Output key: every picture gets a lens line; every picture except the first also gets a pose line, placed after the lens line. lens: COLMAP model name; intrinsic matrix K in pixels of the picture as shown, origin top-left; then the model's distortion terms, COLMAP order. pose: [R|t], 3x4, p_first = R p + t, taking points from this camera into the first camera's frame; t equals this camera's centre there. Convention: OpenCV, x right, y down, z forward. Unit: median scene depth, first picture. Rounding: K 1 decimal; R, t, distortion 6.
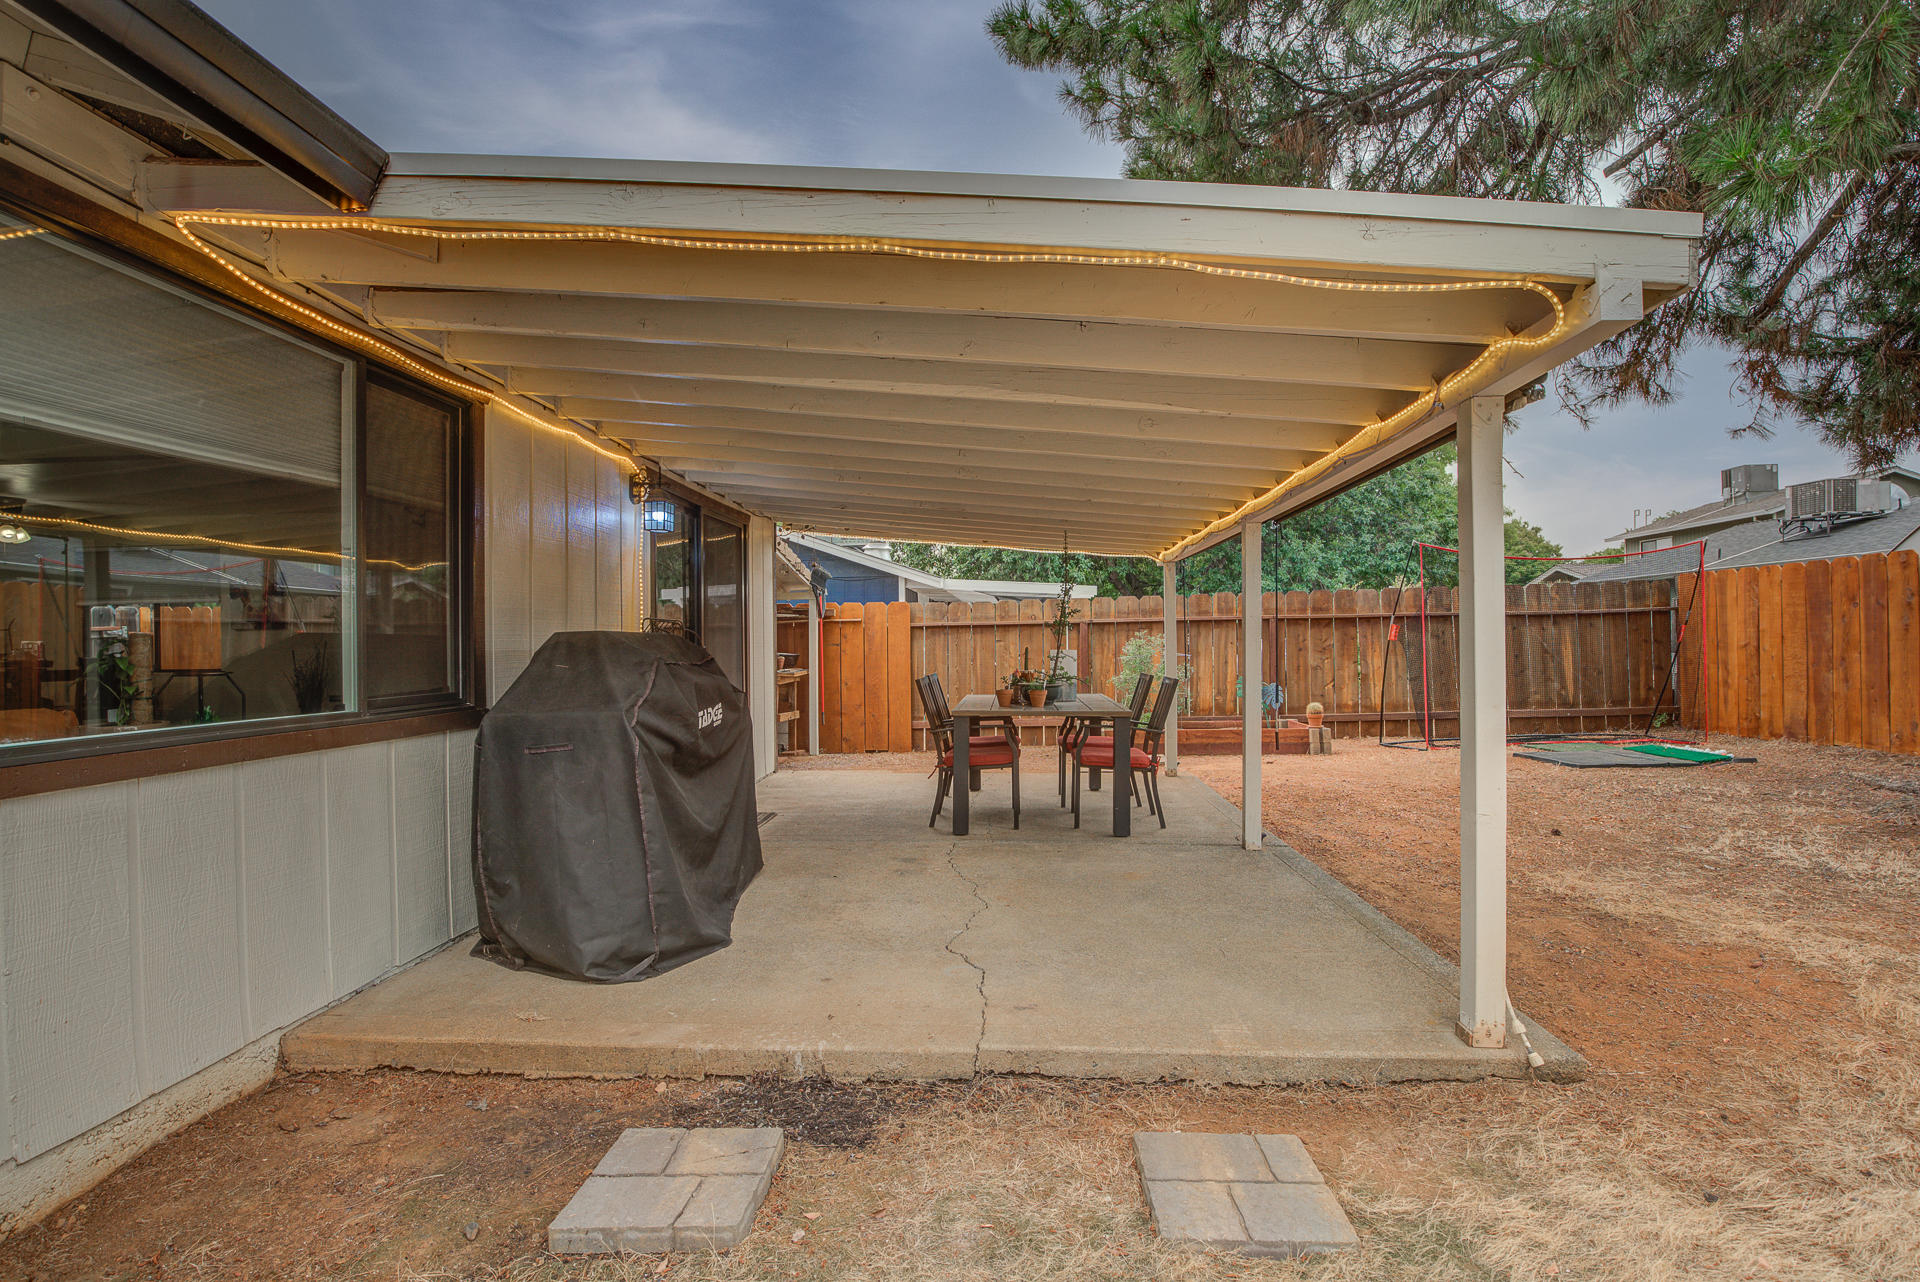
lens RADIAL K [[888.0, 0, 961.7], [0, 888.0, 640.4], [0, 0, 1]] dist [-0.016074, 0.006850]
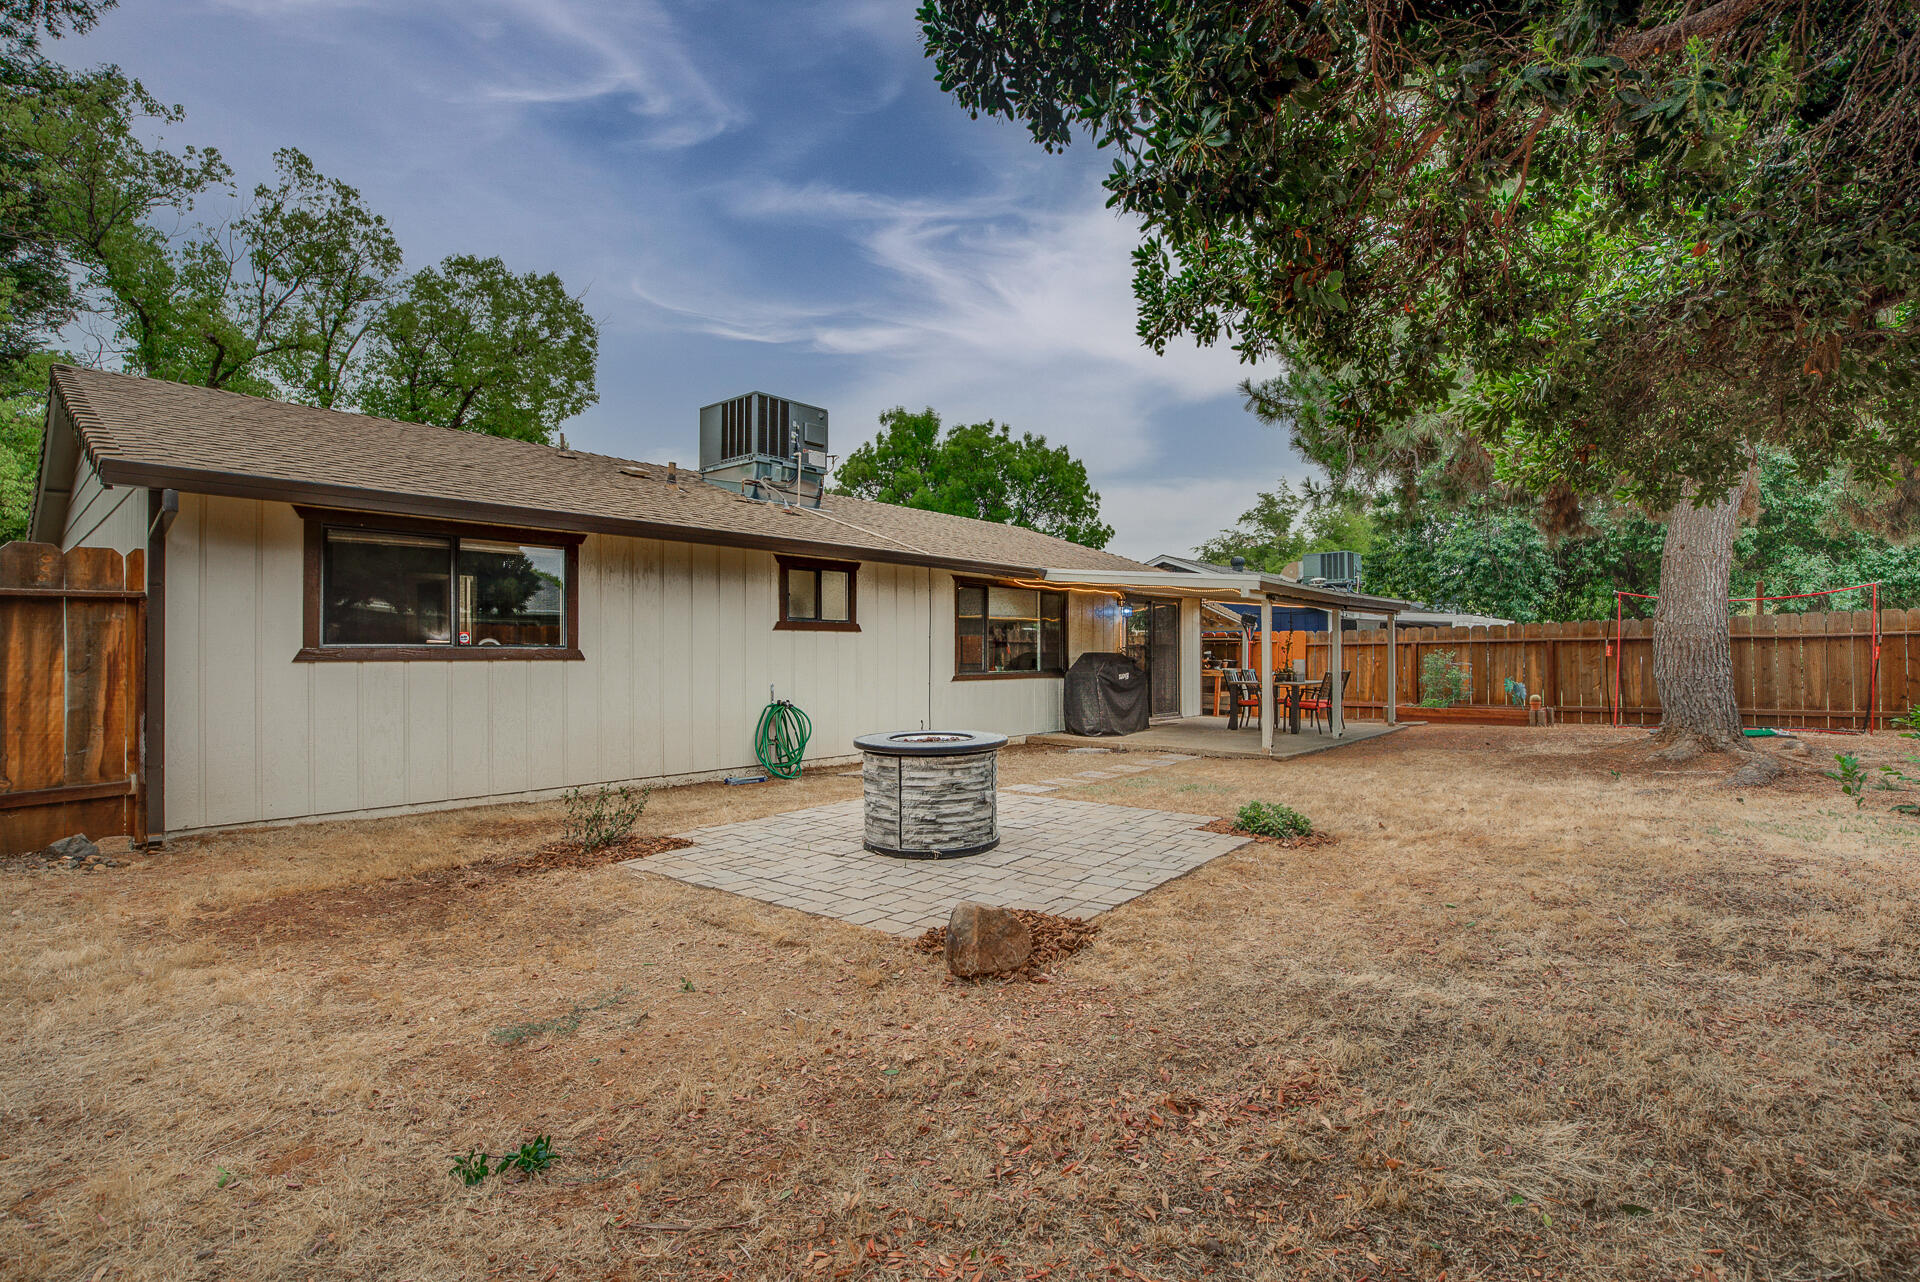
lens RADIAL K [[888.0, 0, 961.8], [0, 888.0, 645.8], [0, 0, 1]] dist [-0.016074, 0.006850]
pose [[0.782607, 0.001533, -0.622514, 0.544631], [-0.004232, 0.999987, -0.002857, -0.008479], [0.622502, 0.004870, 0.782603, -0.835310]]
